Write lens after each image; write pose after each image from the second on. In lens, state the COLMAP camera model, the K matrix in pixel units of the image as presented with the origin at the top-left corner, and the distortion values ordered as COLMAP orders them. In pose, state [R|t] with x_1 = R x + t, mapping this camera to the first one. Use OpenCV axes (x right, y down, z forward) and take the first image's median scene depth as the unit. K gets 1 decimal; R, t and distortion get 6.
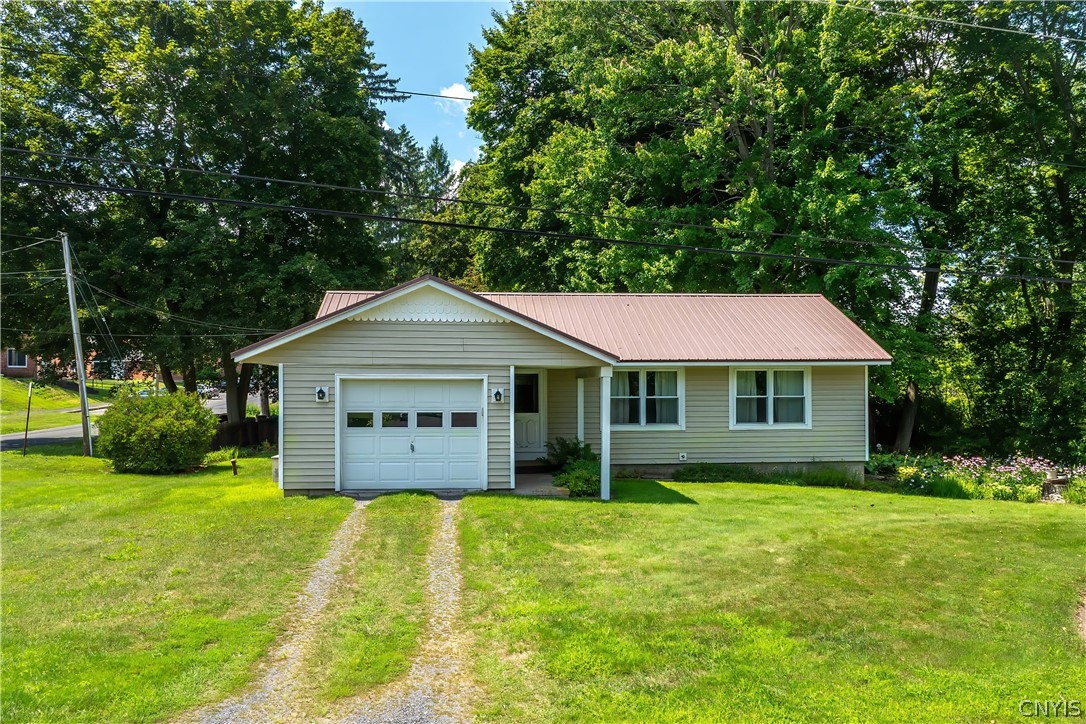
lens RADIAL K [[894.8, 0, 544.6], [0, 894.8, 398.1], [0, 0, 1]] dist [0.002239, -0.001161]
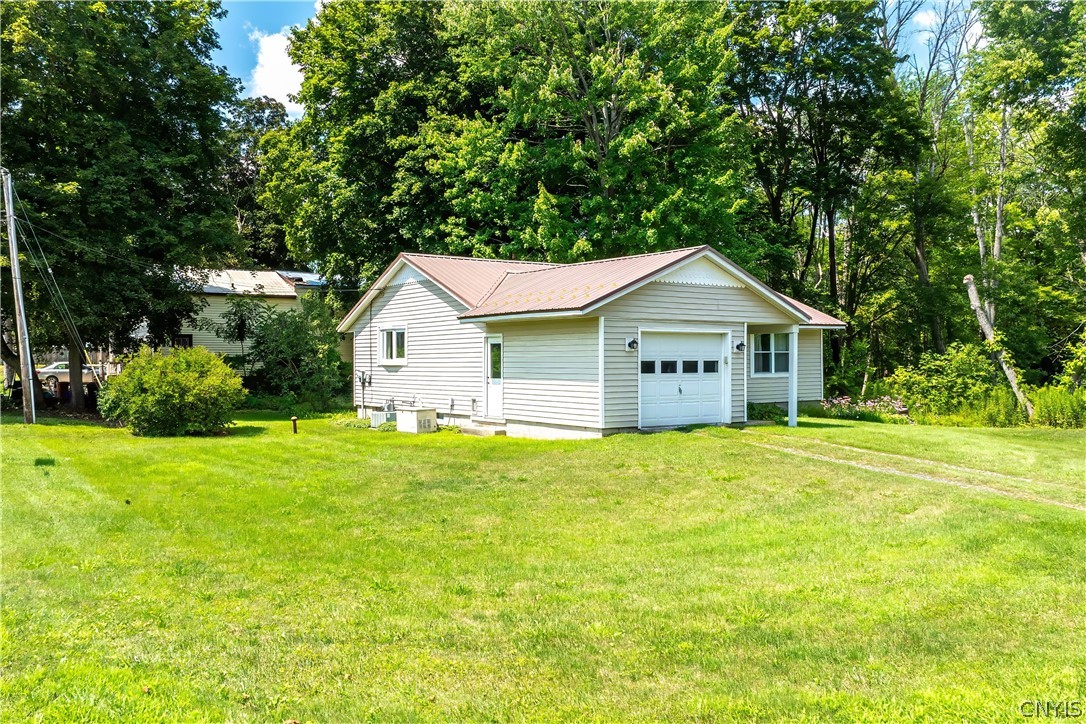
lens RADIAL K [[838.2, 0, 475.6], [0, 838.2, 364.1], [0, 0, 1]] dist [-0.000058, -0.000104]
pose [[0.897486, -0.004604, 0.441019, -0.679263], [0.007396, 0.999962, -0.004610, 0.018425], [-0.440981, 0.007399, 0.897486, 0.095269]]
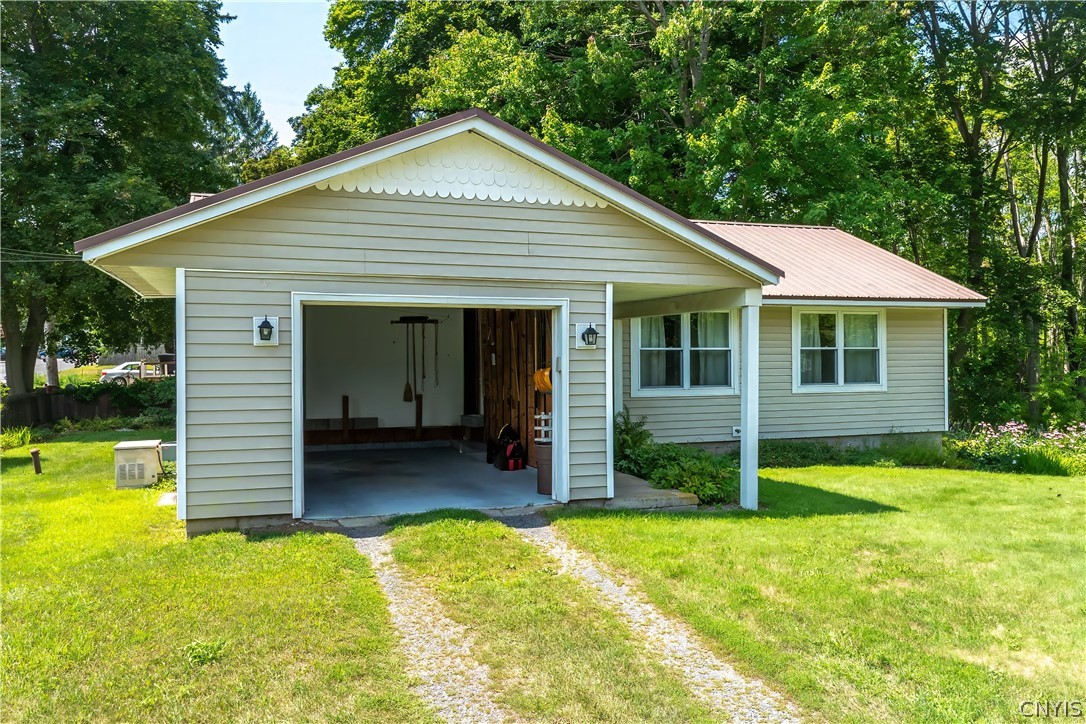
lens RADIAL K [[848.8, 0, 543.0], [0, 848.8, 362.0], [0, 0, 1]] dist [-0.011500, -0.005099]
pose [[0.971312, -0.003782, 0.237778, -0.158997], [0.005499, 0.999963, -0.006559, 0.013291], [-0.237745, 0.007678, 0.971297, 0.372068]]
